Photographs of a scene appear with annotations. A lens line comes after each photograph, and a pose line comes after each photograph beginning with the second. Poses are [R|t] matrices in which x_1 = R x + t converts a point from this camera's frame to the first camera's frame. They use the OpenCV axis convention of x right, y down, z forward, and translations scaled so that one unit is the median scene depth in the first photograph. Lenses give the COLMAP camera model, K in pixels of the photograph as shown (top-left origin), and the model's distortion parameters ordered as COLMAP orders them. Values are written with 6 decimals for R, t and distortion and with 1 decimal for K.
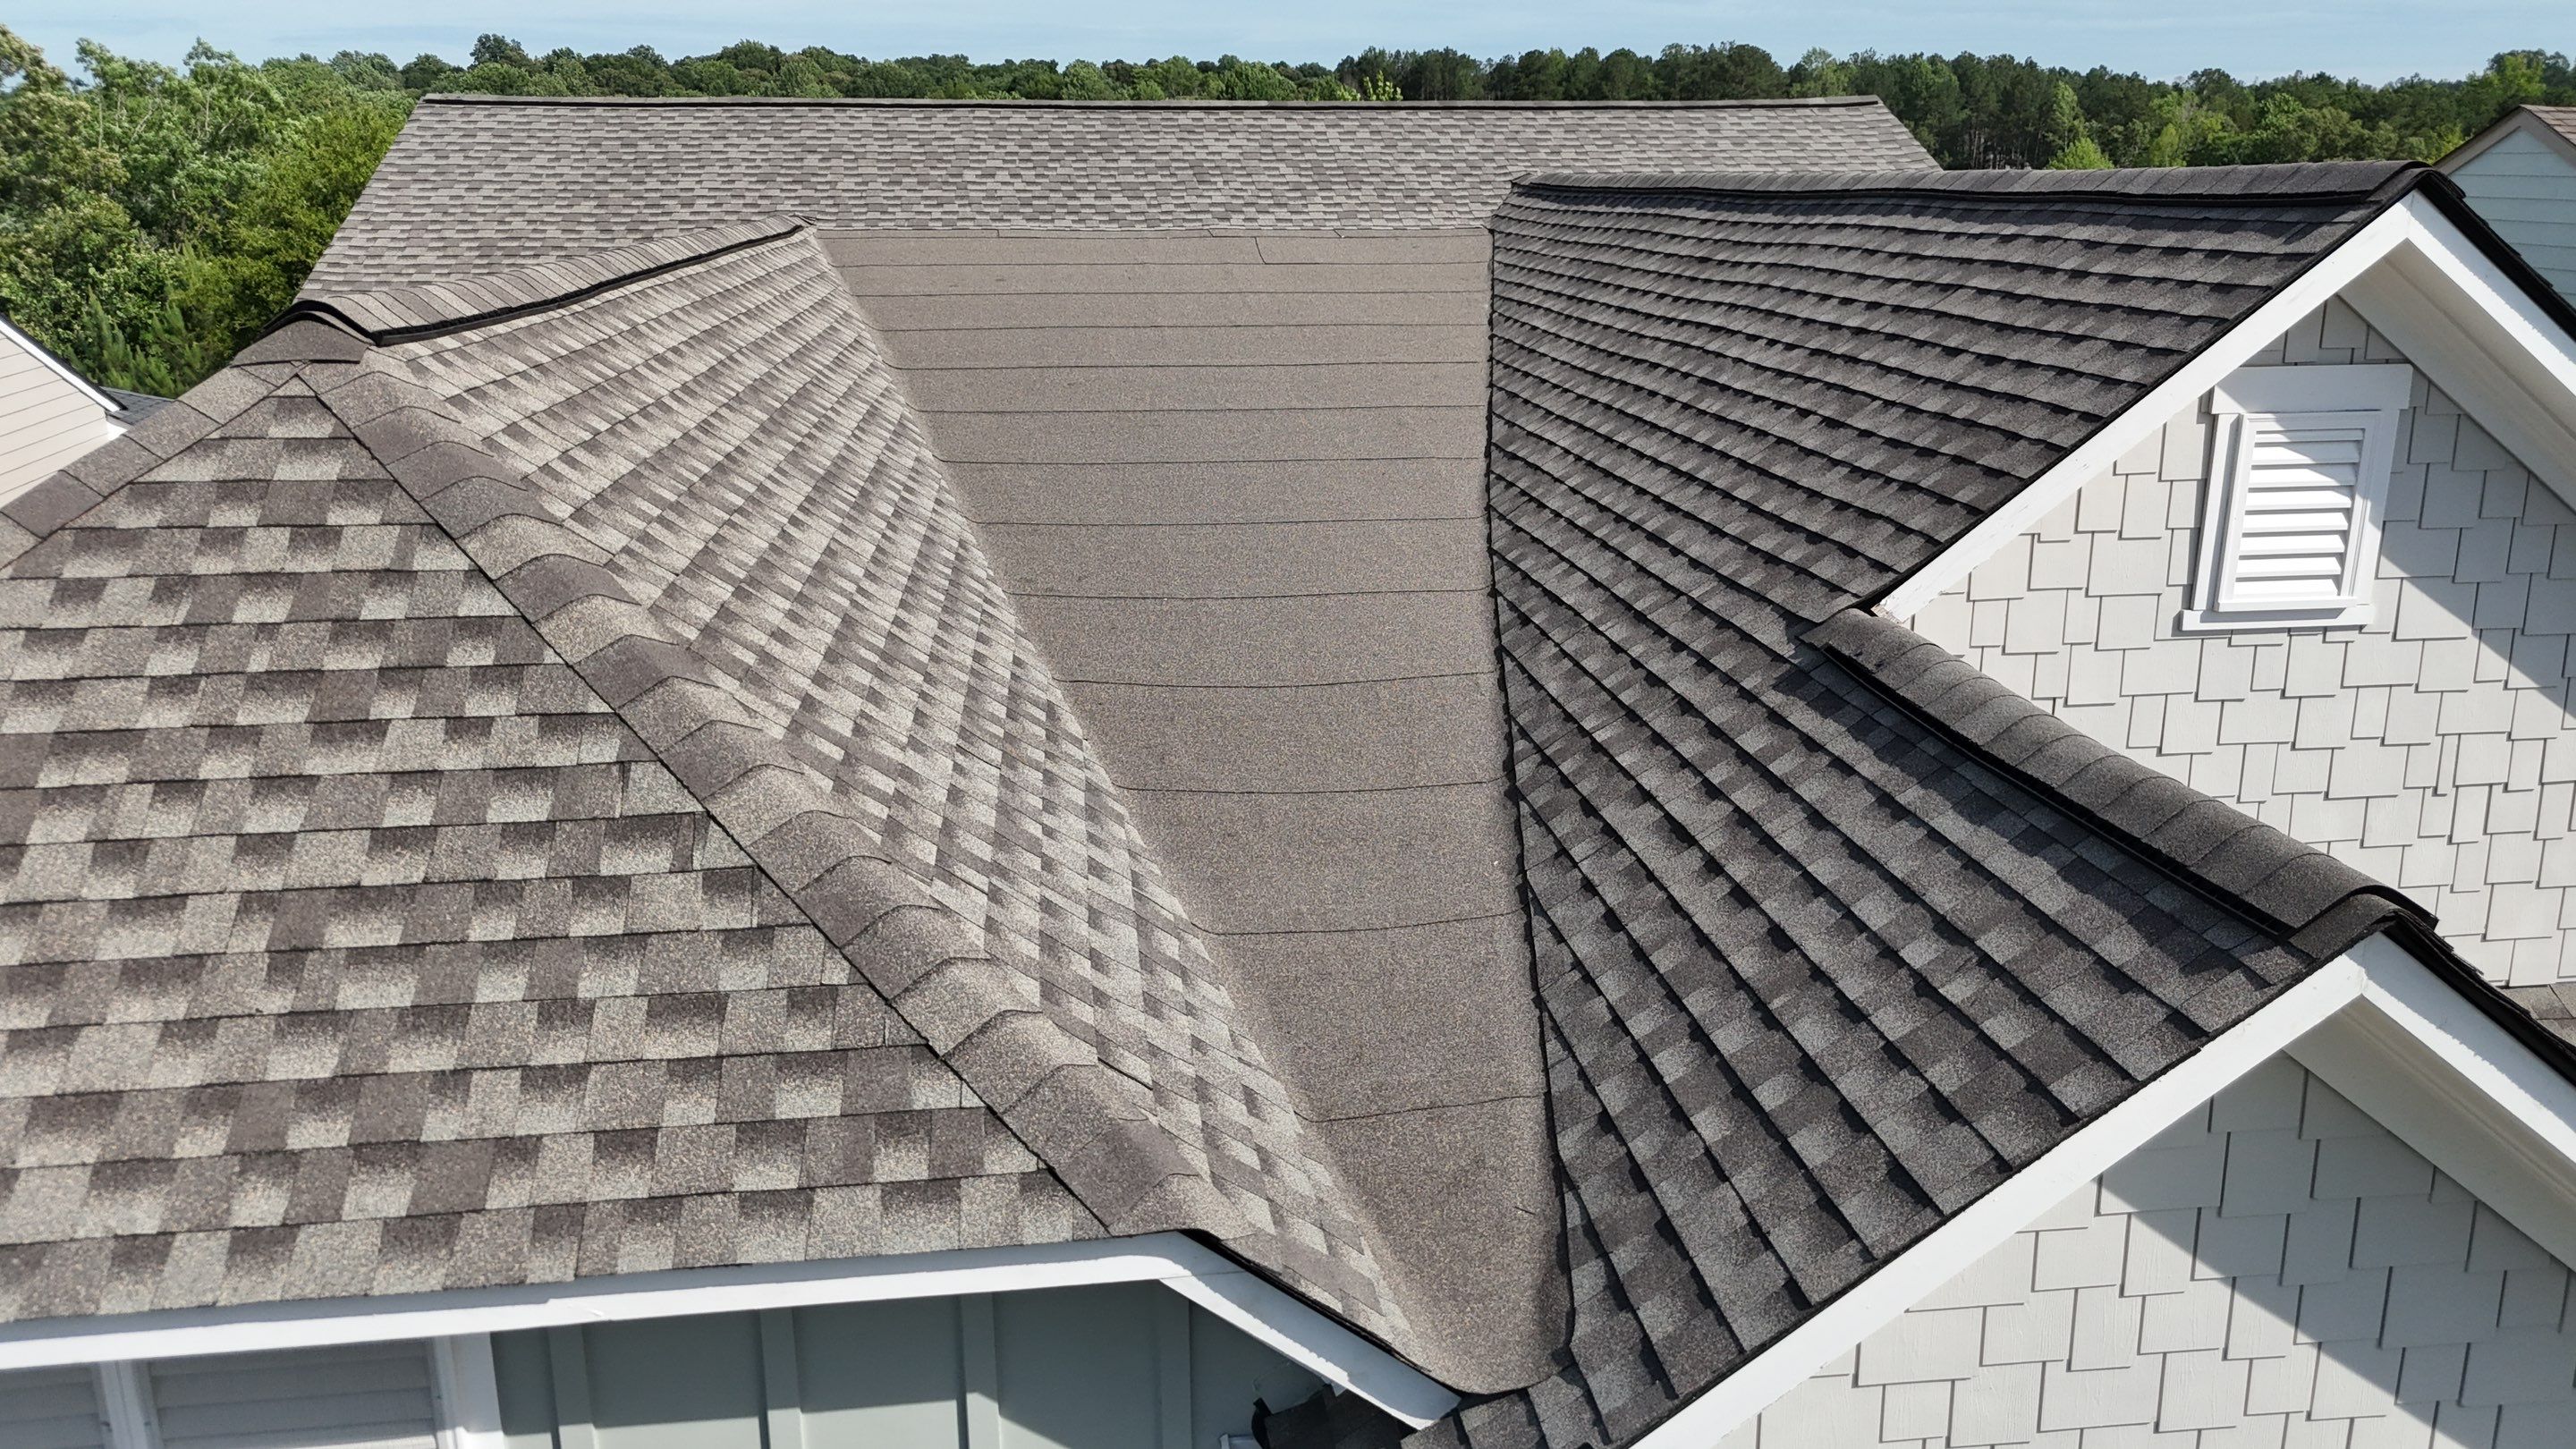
lens RADIAL K [[1899.5, 0, 1300.5], [0, 1899.5, 718.1], [0, 0, 1]] dist [0.049493, -0.024063]
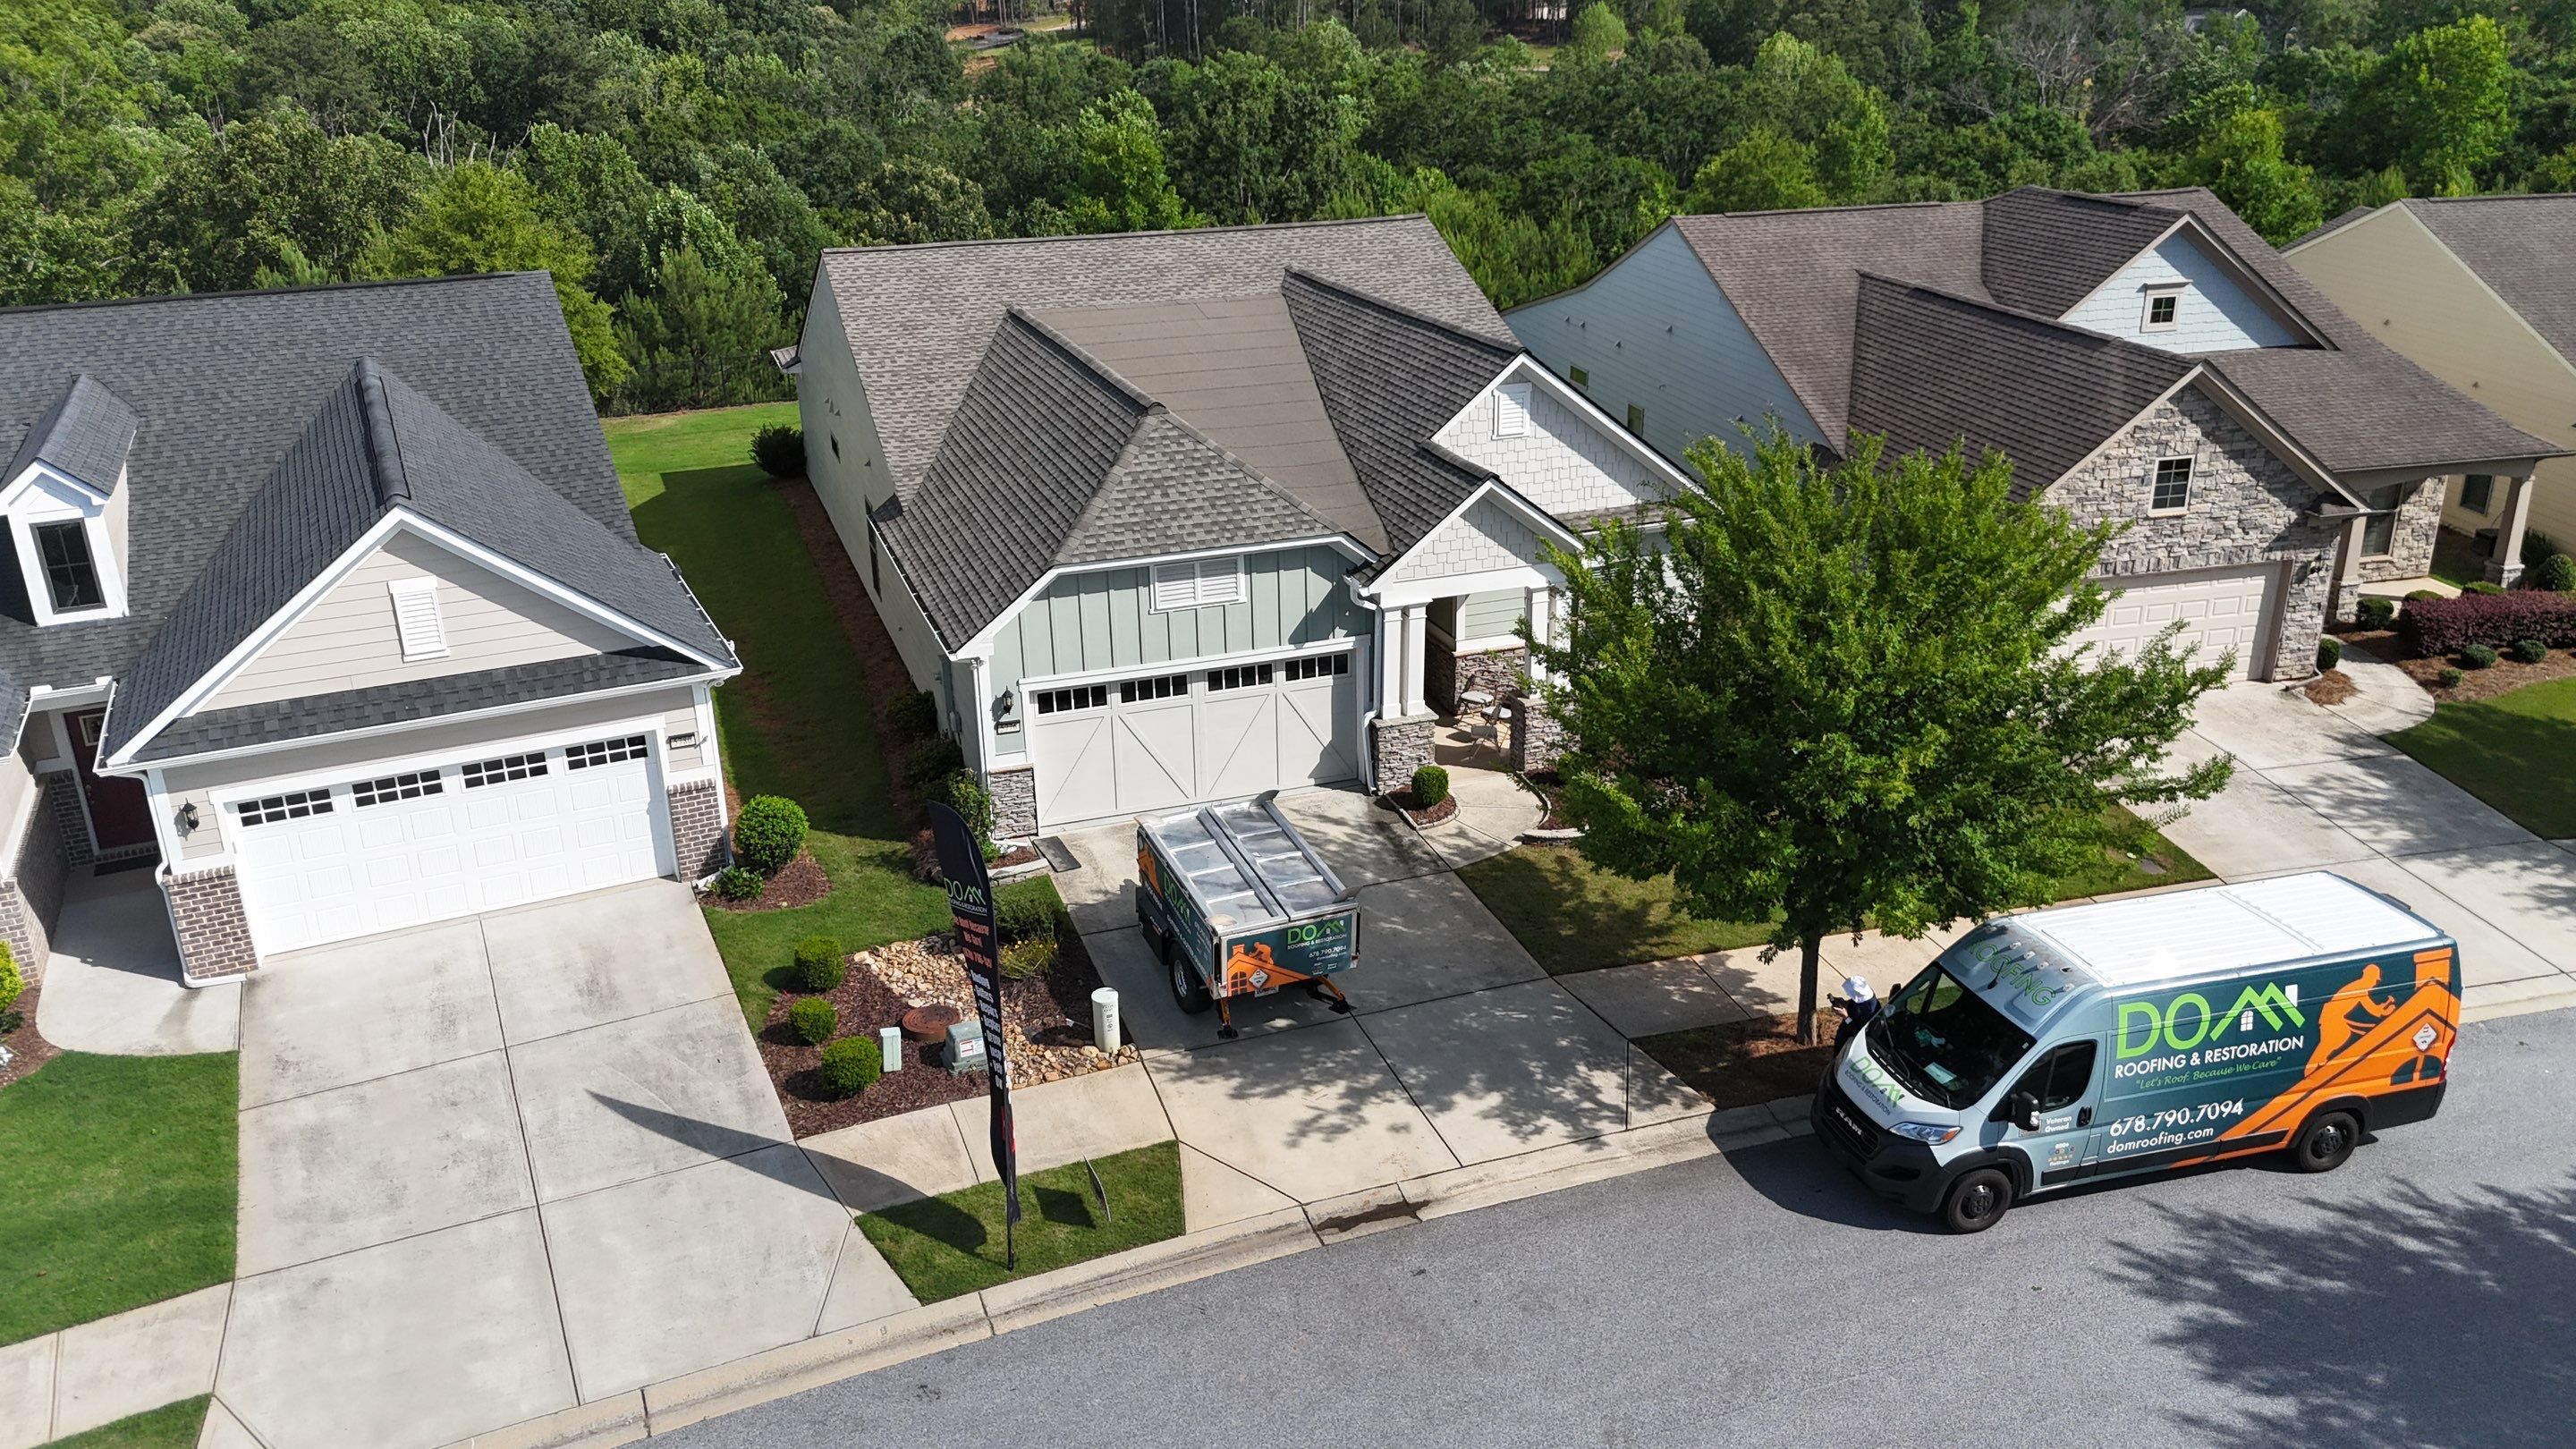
lens RADIAL K [[1899.5, 0, 1288.2], [0, 1899.5, 725.2], [0, 0, 1]] dist [0.049493, -0.024063]
pose [[0.977437, -0.091724, 0.190271, -1.165491], [0.074399, 0.992569, 0.096292, 0.193166], [-0.197690, -0.079963, 0.976998, -4.152760]]
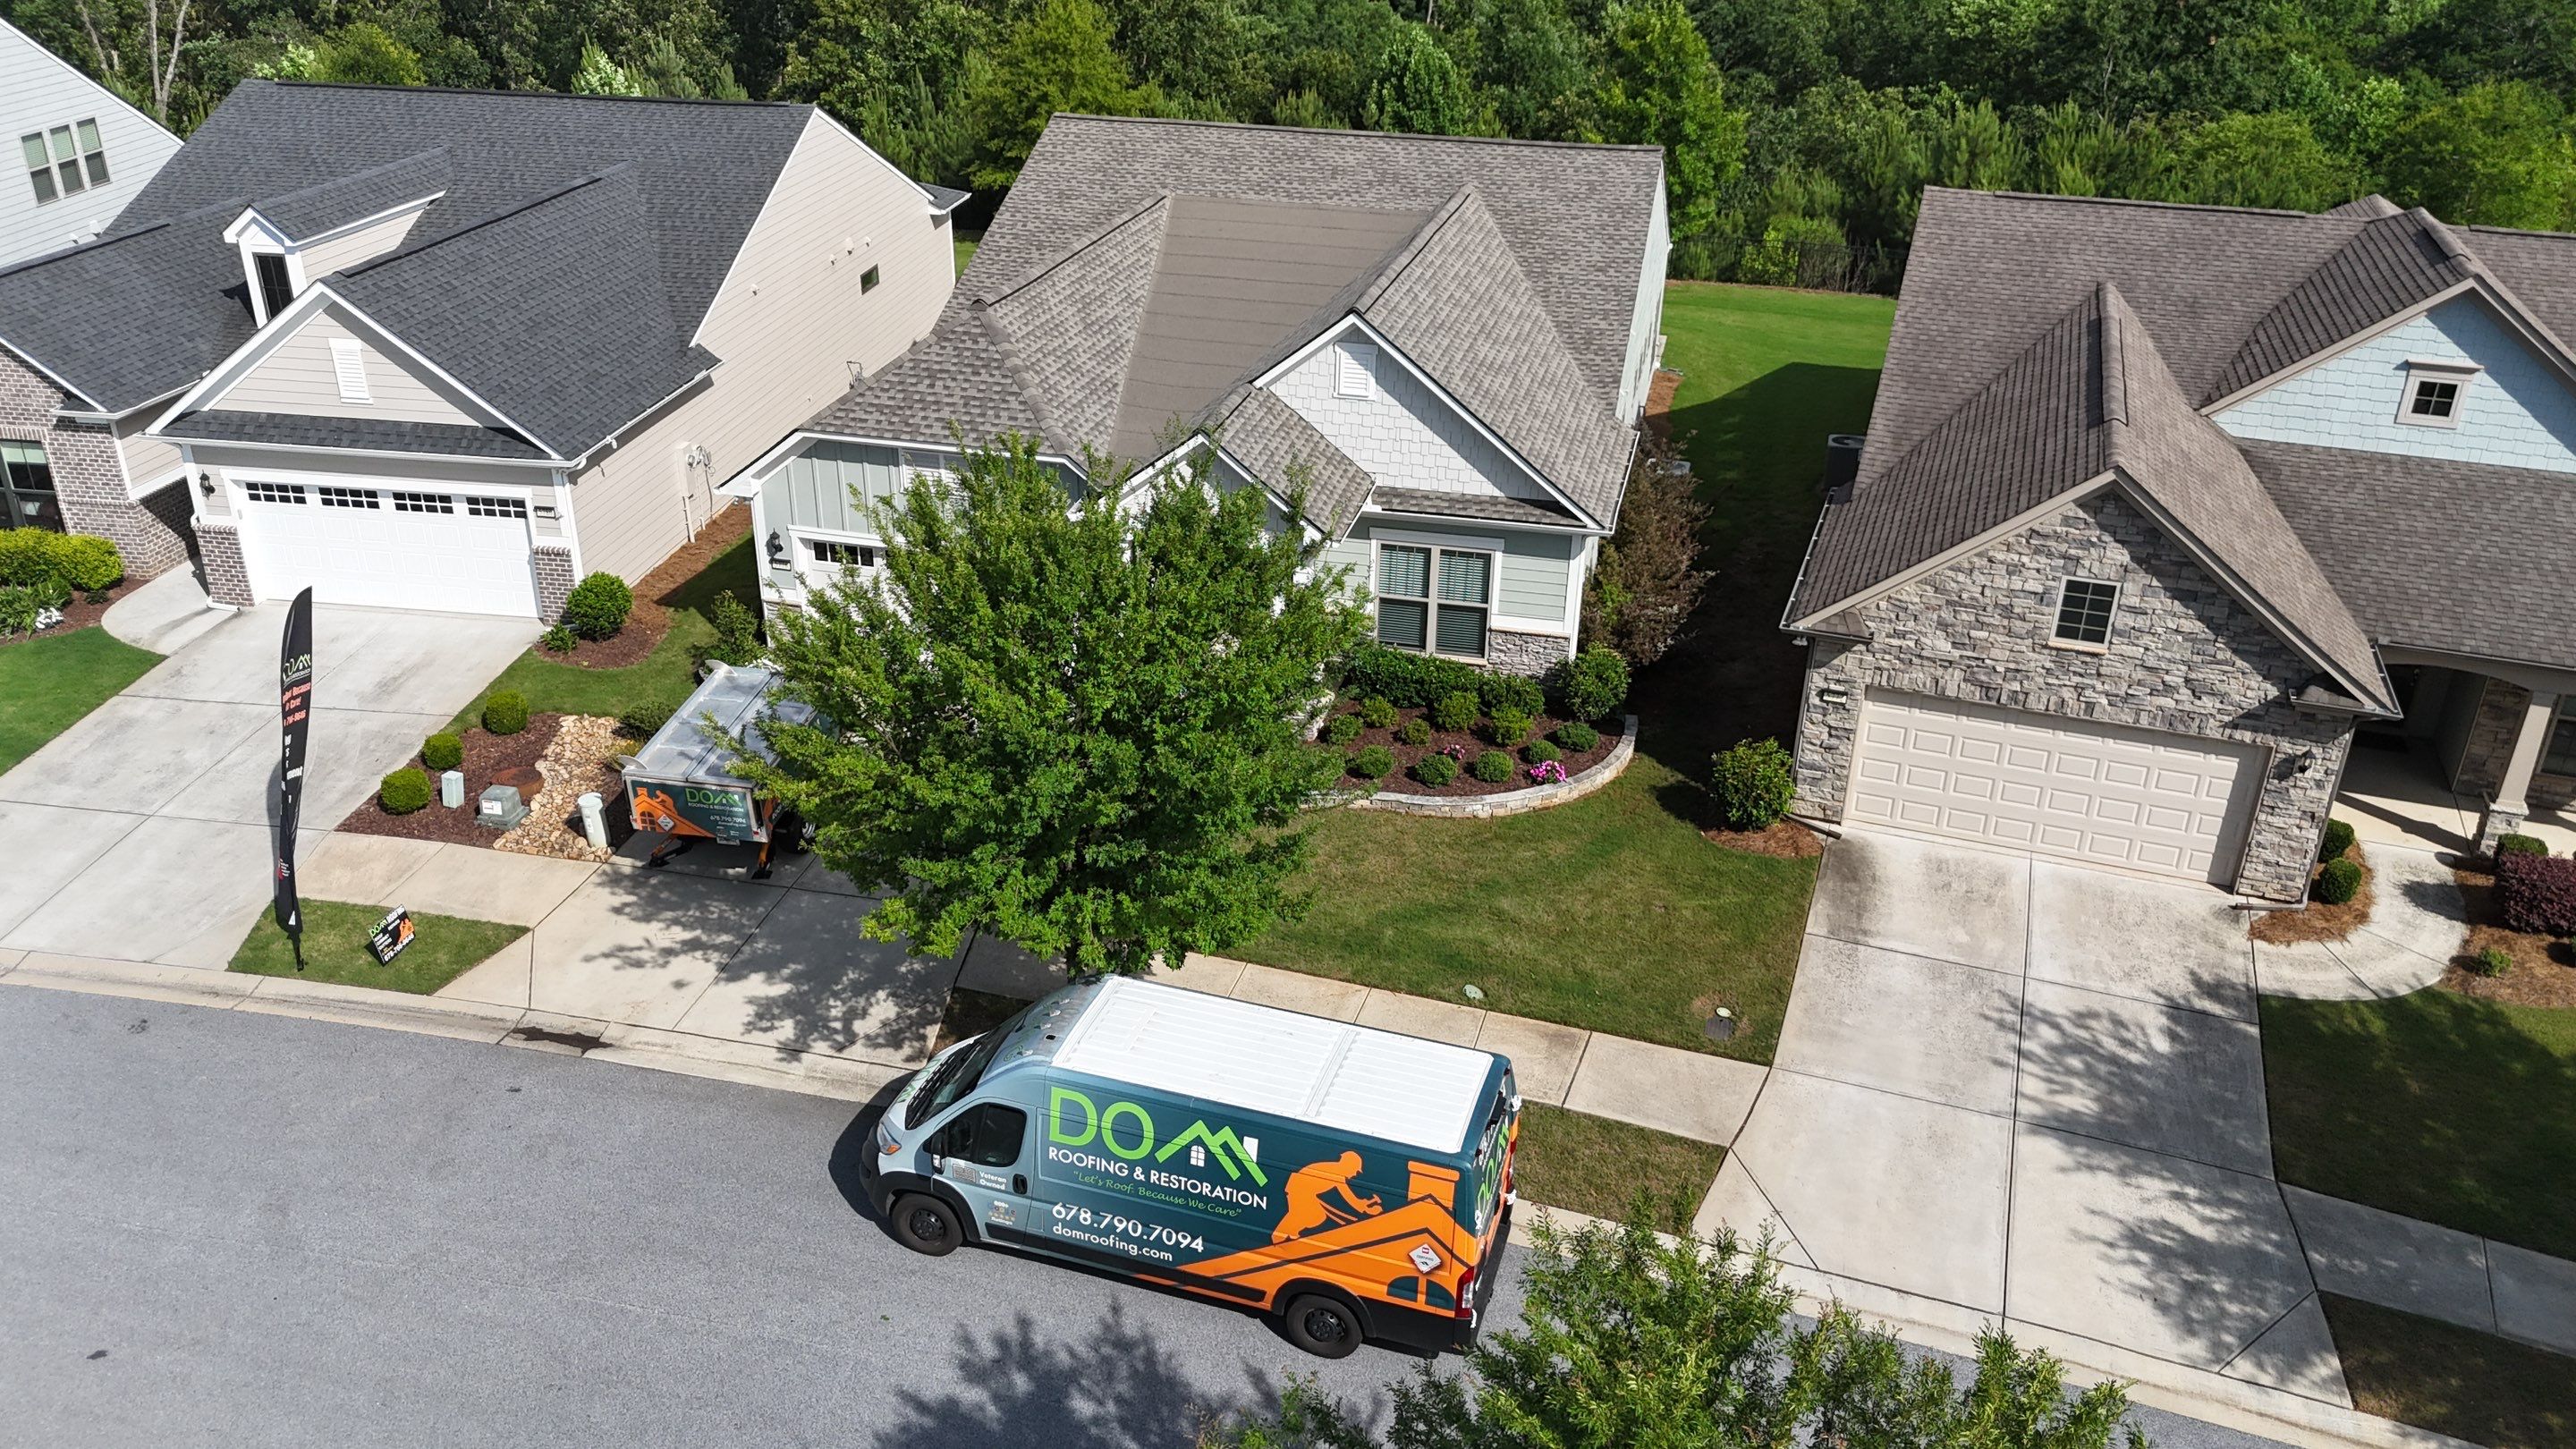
lens RADIAL K [[1899.5, 0, 1291.9], [0, 1899.5, 728.1], [0, 0, 1]] dist [0.049493, -0.024063]
pose [[0.934831, 0.172752, -0.310237, 2.217344], [-0.118350, 0.975307, 0.186468, -0.125570], [0.334789, -0.137599, 0.932193, -3.948436]]
